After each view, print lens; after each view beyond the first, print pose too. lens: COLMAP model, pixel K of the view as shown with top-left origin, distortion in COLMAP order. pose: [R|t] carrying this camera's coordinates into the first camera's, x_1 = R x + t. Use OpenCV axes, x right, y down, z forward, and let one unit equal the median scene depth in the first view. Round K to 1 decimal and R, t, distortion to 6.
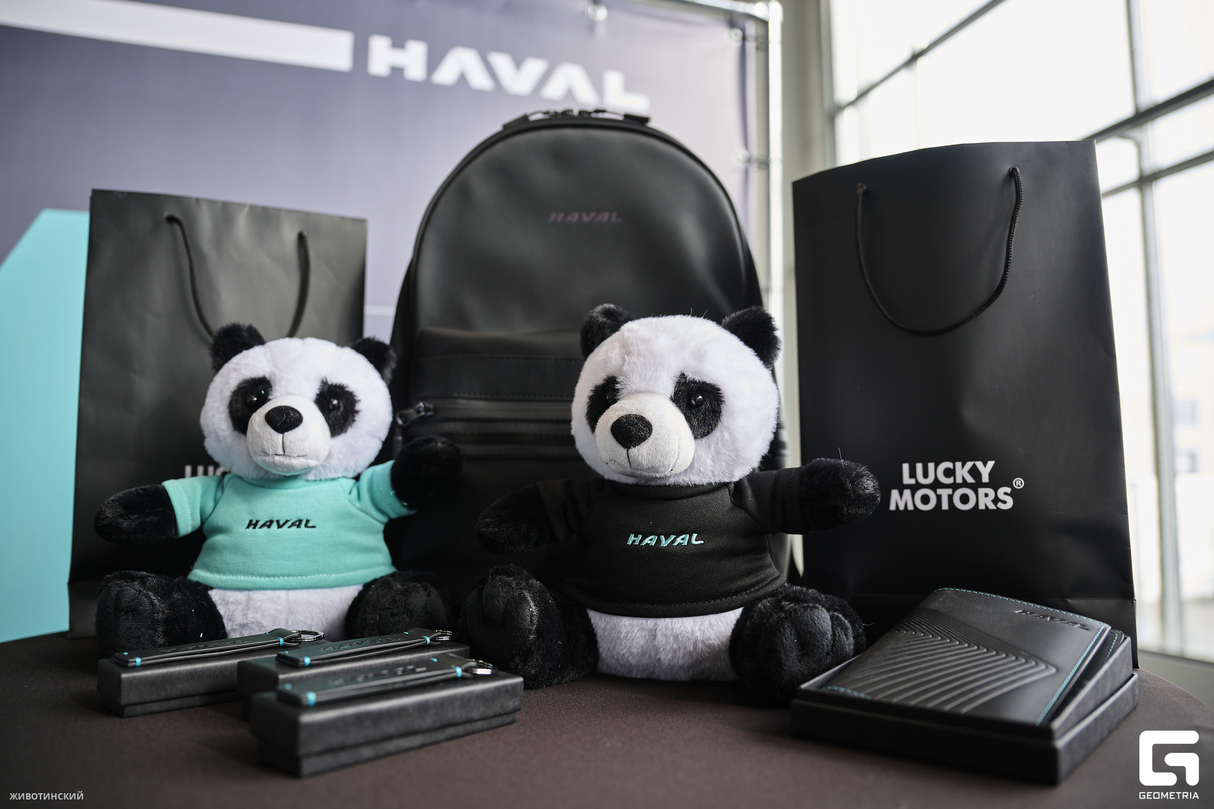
lens RADIAL K [[859.8, 0, 607.0], [0, 859.8, 404.5], [0, 0, 1]] dist [-0.097373, -0.000060]
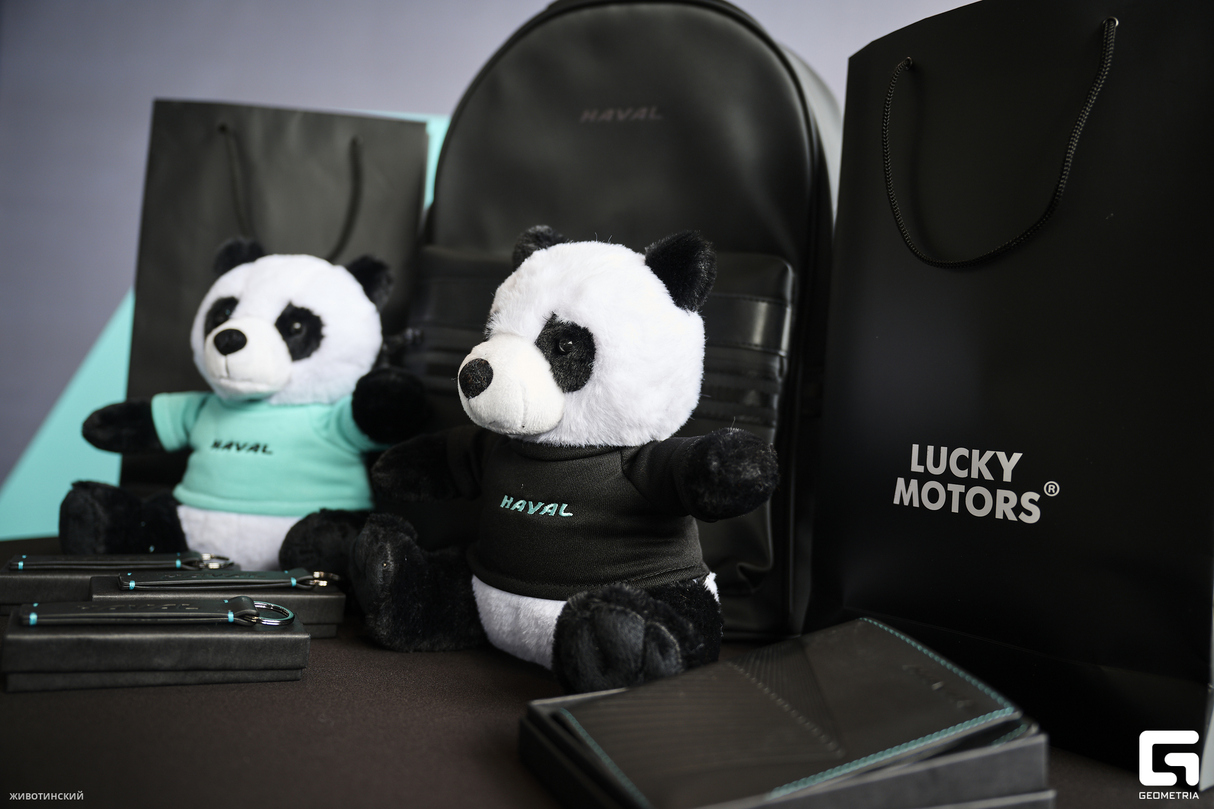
lens RADIAL K [[1012.1, 0, 607.2], [0, 1012.1, 385.8], [0, 0, 1]] dist [-0.042002, 0.007559]
pose [[0.916989, 0.069190, -0.392867, 0.466854], [-0.042087, 0.996127, 0.077198, -0.038927], [0.396687, -0.054255, 0.916349, 0.097964]]
